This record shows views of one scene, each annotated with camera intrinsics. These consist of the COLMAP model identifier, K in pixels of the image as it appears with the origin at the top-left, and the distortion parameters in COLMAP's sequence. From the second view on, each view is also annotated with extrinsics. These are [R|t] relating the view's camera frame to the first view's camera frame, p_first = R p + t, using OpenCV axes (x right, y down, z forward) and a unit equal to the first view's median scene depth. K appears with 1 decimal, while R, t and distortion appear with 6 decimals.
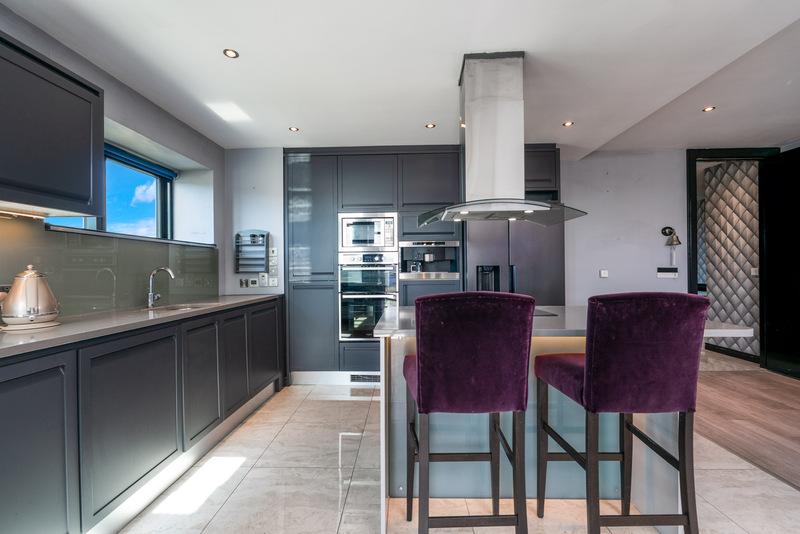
lens RADIAL K [[350.4, 0, 396.1], [0, 350.4, 269.8], [0, 0, 1]] dist [-0.010624, -0.000115]
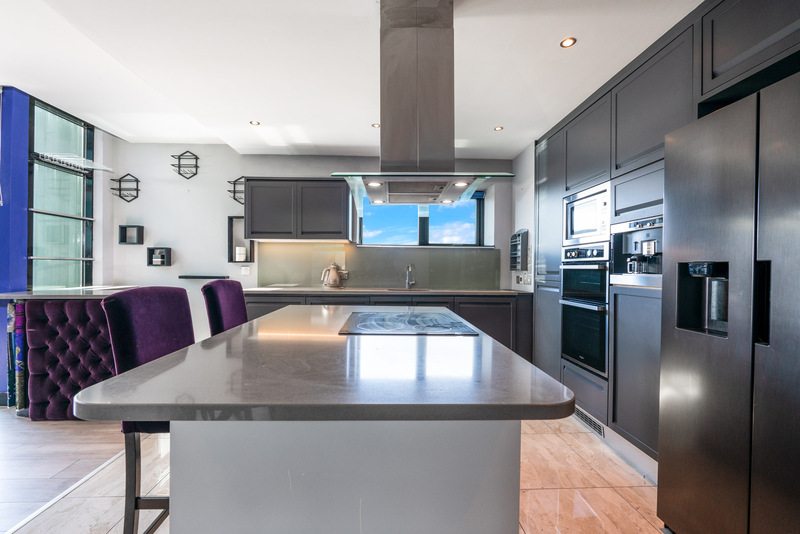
lens RADIAL K [[350.4, 0, 399.8], [0, 350.4, 265.2], [0, 0, 1]] dist [-0.010624, -0.000115]
pose [[0.060521, 0.003516, -0.998161, 0.619890], [-0.010129, 0.999944, 0.002908, -0.005508], [0.998116, 0.009934, 0.060553, 0.578989]]
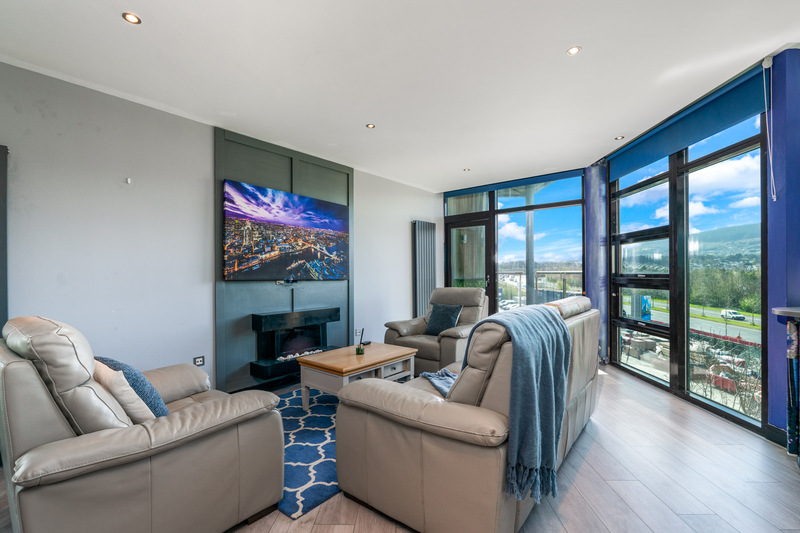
lens RADIAL K [[350.4, 0, 400.3], [0, 350.4, 271.1], [0, 0, 1]] dist [-0.010624, -0.000115]
pose [[-0.999957, 0.007362, 0.005667, 0.487517], [0.007349, 0.999970, -0.002419, -0.001867], [-0.005684, -0.002377, -0.999981, 0.381634]]
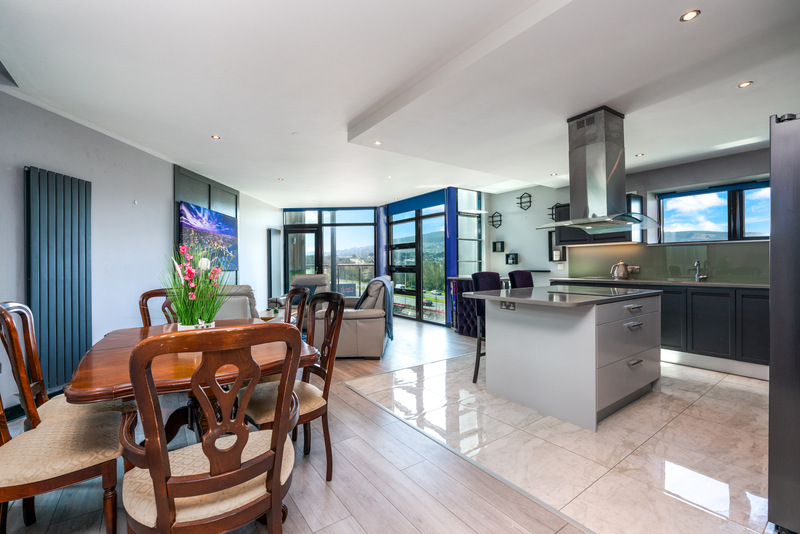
lens RADIAL K [[350.4, 0, 402.9], [0, 350.4, 262.9], [0, 0, 1]] dist [-0.010624, -0.000115]
pose [[-0.791835, 0.006575, -0.610699, 1.061799], [0.009710, 0.999951, -0.001824, -0.002297], [0.610657, -0.007375, -0.791861, 0.999259]]
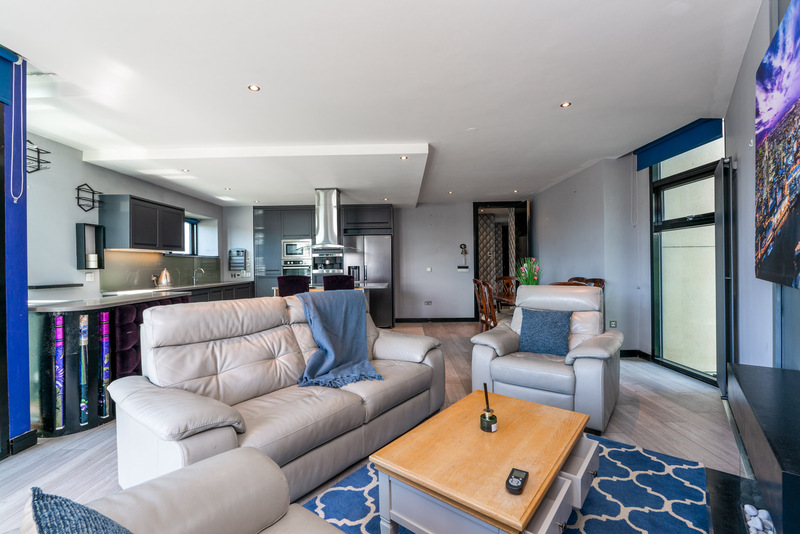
lens RADIAL K [[353.5, 0, 393.7], [0, 353.5, 268.8], [0, 0, 1]] dist [-0.003972, -0.000103]
pose [[0.999959, -0.005498, 0.007189, 0.453350], [0.005427, 0.999936, 0.009965, -0.014184], [-0.007244, -0.009926, 0.999925, -0.993392]]
